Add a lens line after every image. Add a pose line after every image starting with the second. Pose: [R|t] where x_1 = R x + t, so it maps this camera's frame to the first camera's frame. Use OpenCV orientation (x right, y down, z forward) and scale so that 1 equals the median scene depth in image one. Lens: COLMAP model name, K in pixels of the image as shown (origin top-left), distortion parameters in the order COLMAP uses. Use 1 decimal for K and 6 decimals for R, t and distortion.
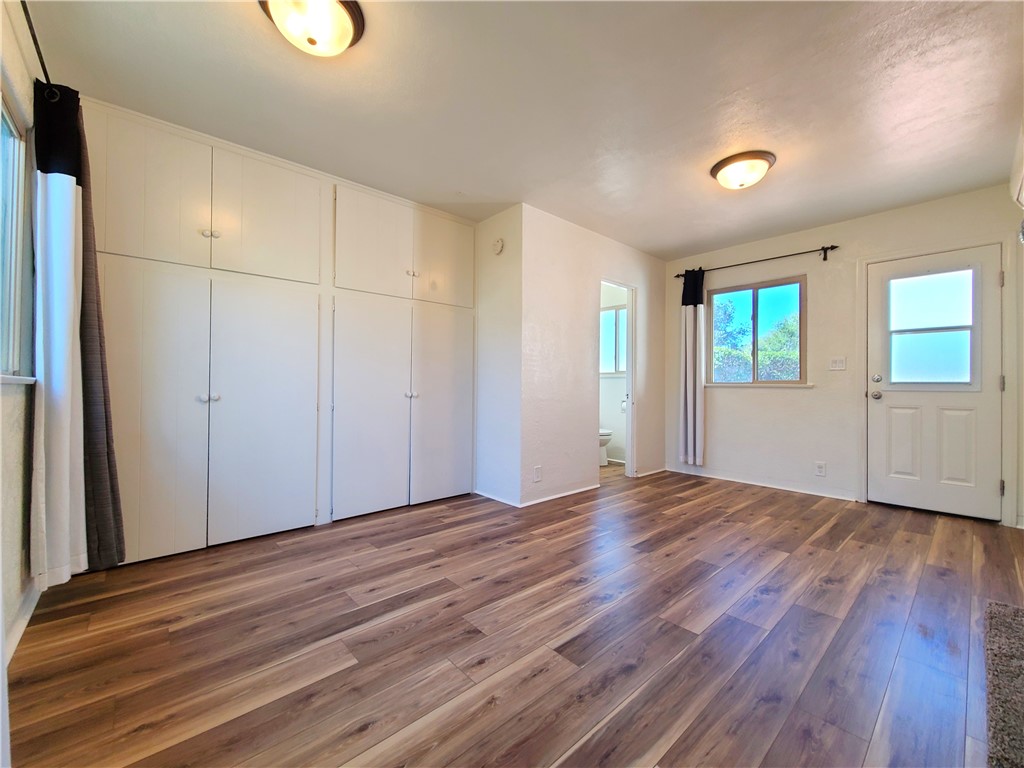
lens RADIAL K [[425.5, 0, 507.9], [0, 425.5, 384.0], [0, 0, 1]] dist [0.000602, -0.002806]
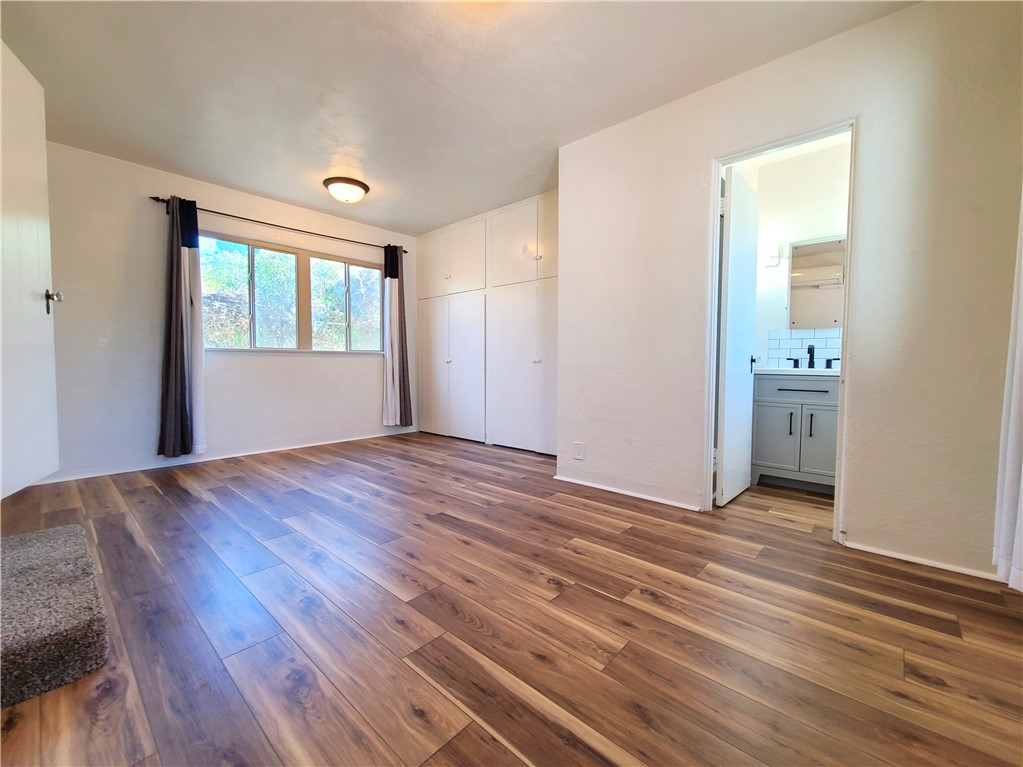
lens RADIAL K [[425.1, 0, 513.7], [0, 425.1, 383.1], [0, 0, 1]] dist [0.000602, -0.002806]
pose [[0.103729, 0.043559, -0.993651, 1.114673], [-0.000847, 0.999044, 0.043707, 0.042002], [0.994605, -0.003692, 0.103667, 0.946365]]
